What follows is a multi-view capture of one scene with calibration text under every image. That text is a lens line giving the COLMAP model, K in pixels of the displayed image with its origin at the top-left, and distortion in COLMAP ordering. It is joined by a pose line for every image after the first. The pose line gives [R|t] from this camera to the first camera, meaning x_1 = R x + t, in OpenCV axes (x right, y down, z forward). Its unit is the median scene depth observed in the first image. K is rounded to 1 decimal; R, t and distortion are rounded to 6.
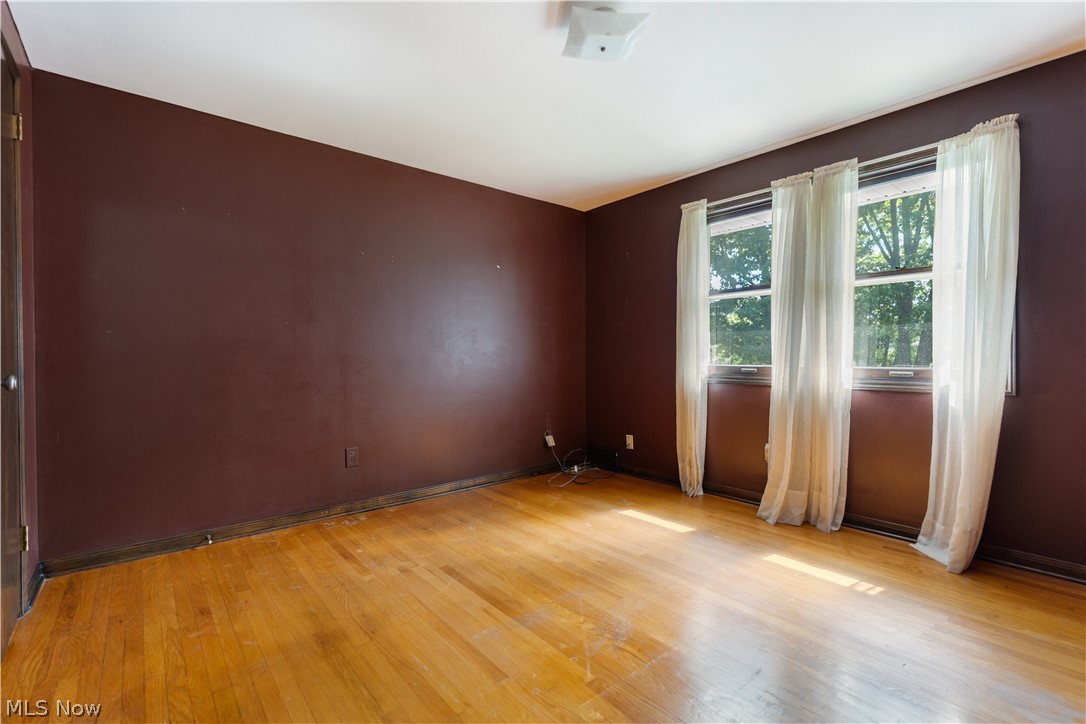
lens RADIAL K [[489.7, 0, 538.8], [0, 489.7, 363.8], [0, 0, 1]] dist [-0.006116, 0.000314]
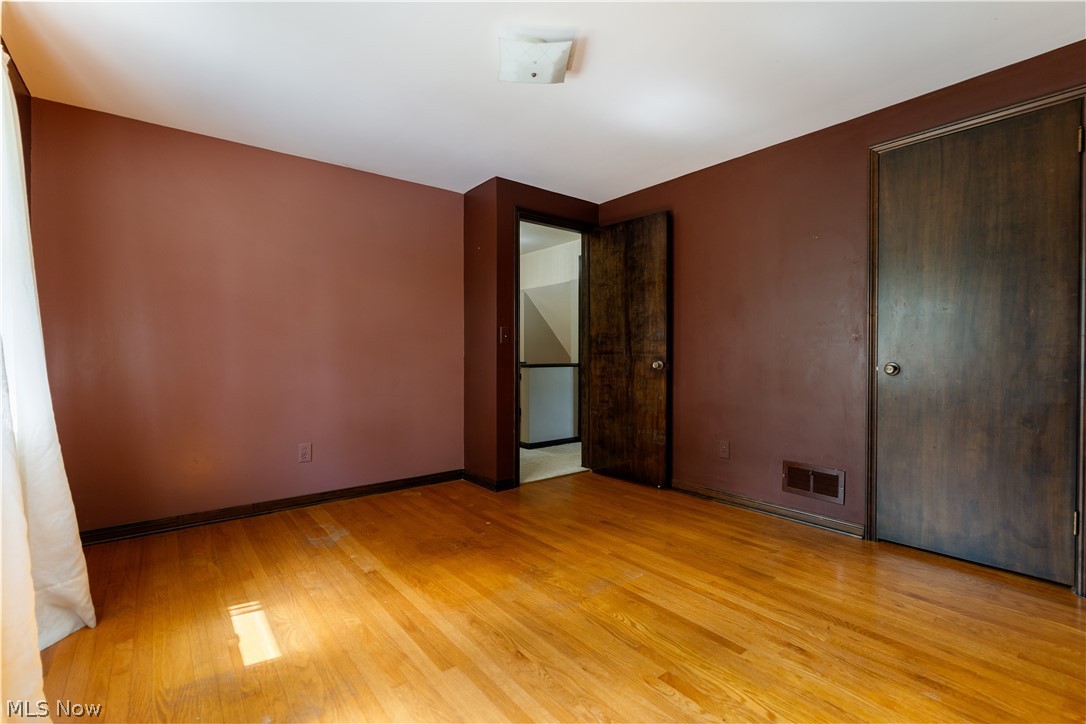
lens RADIAL K [[489.7, 0, 538.8], [0, 489.7, 363.8], [0, 0, 1]] dist [-0.006116, 0.000314]
pose [[-0.999763, -0.000601, 0.021742, 0.092544], [0.000022, 0.999590, 0.028639, -0.027287], [-0.021750, 0.028632, -0.999353, 1.778944]]
